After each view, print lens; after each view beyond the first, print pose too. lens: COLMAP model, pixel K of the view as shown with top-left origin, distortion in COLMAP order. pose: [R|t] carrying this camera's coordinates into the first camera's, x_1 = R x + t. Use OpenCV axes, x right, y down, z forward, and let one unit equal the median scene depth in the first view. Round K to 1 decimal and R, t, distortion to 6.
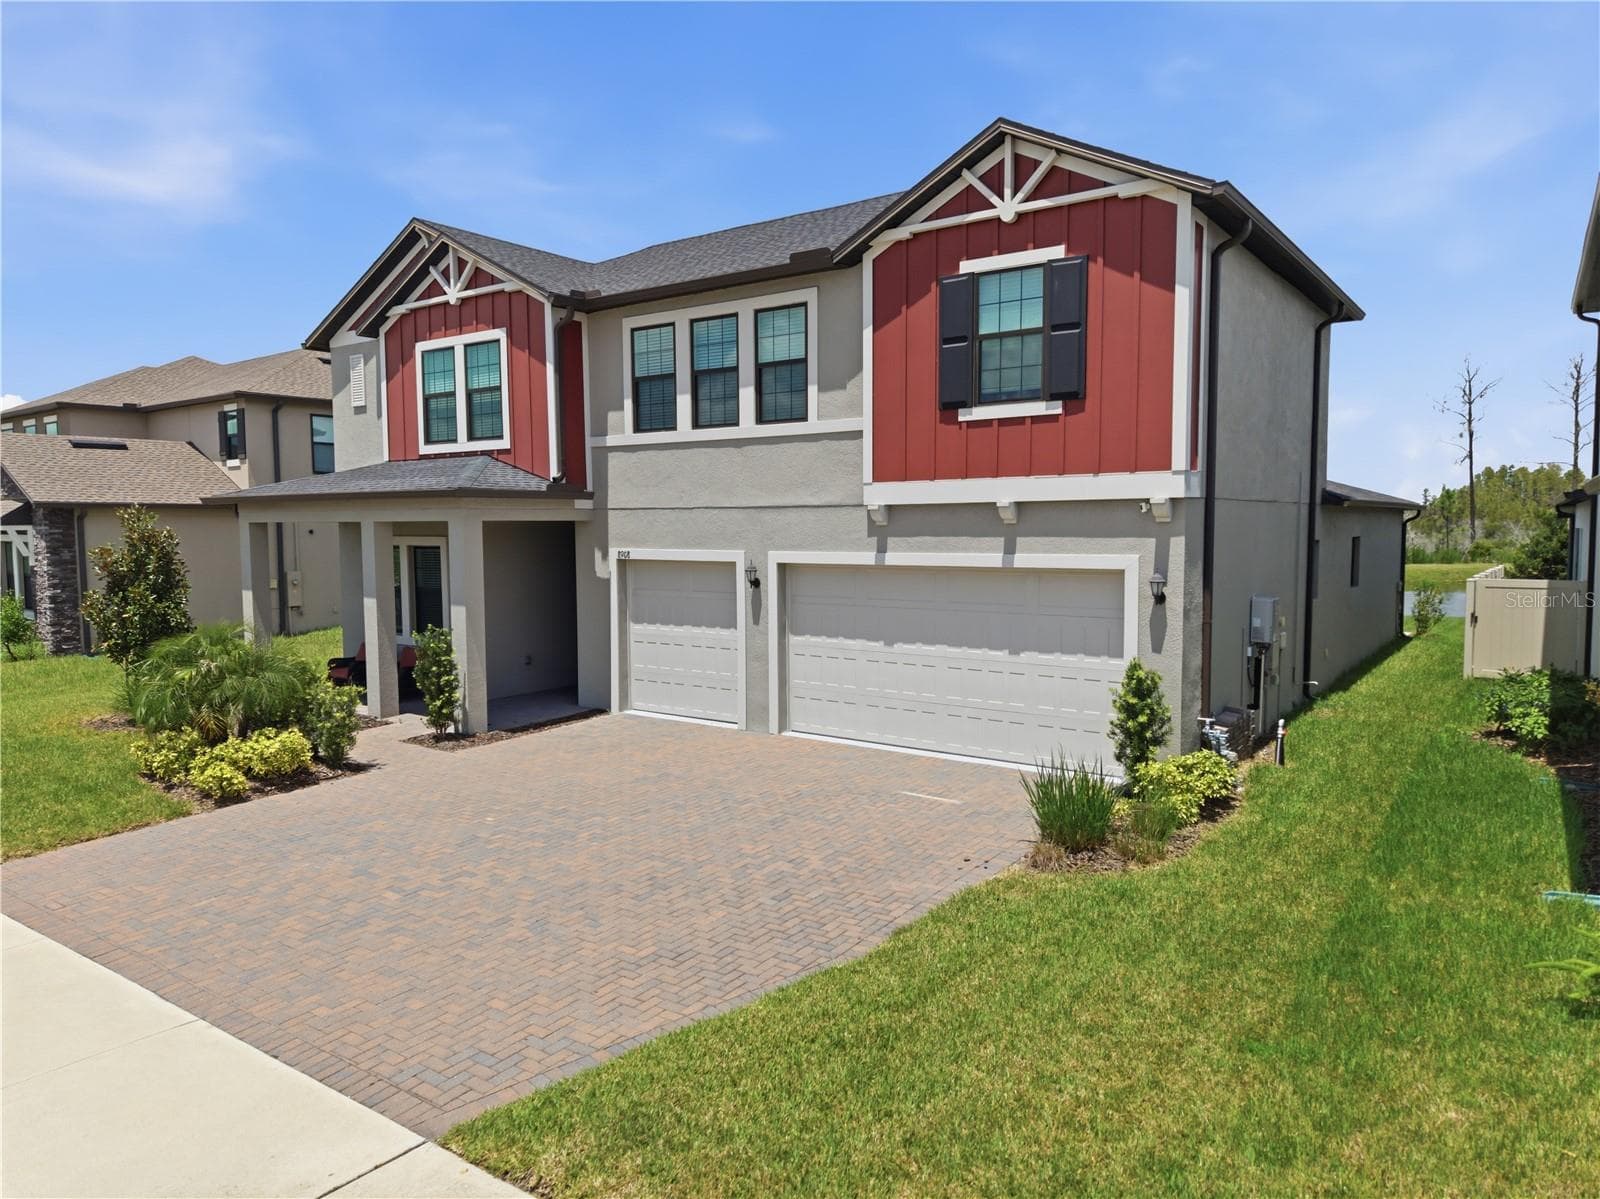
lens RADIAL K [[1069.0, 0, 800.0], [0, 1069.0, 599.5], [0, 0, 1]] dist [0.039364, -0.044008]
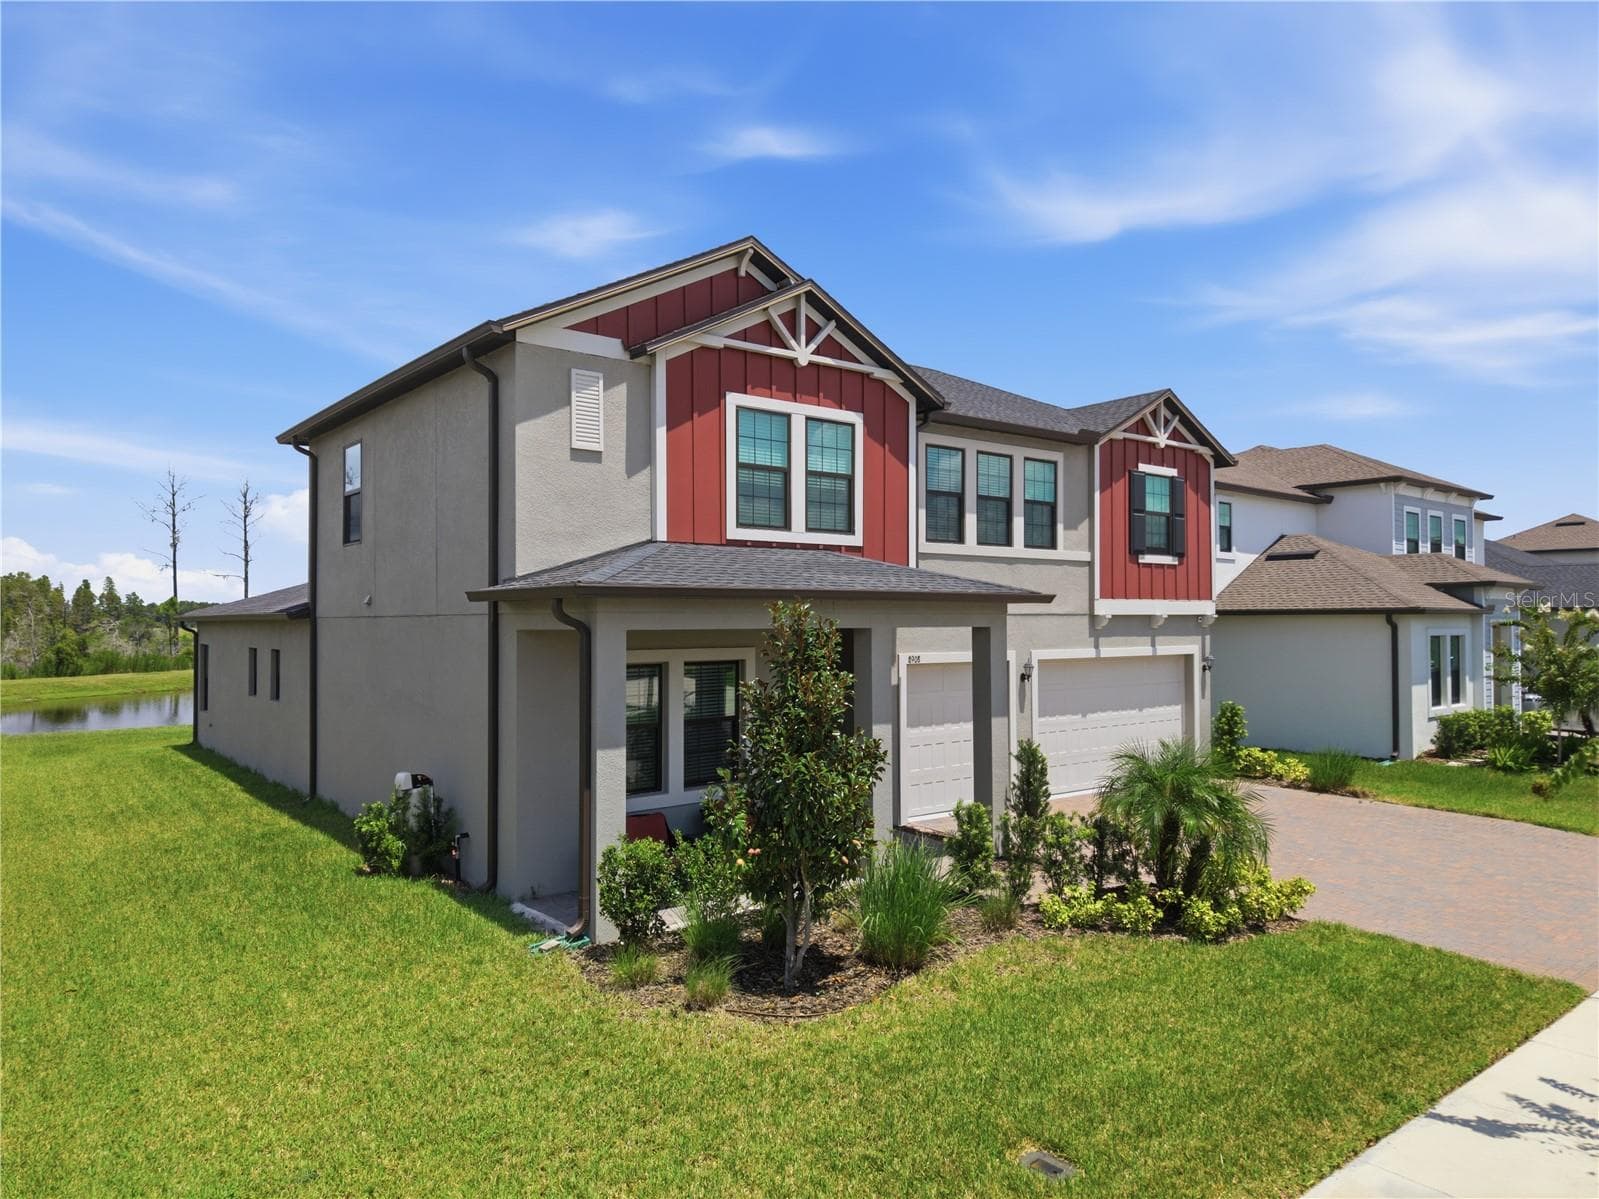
lens RADIAL K [[1068.3, 0, 799.5], [0, 1068.3, 599.5], [0, 0, 1]] dist [0.039364, -0.044008]
pose [[0.271083, 0.015035, 0.962439, -1.236236], [0.059128, 0.997730, -0.032240, -0.076276], [-0.960738, 0.065647, 0.269578, 0.878153]]
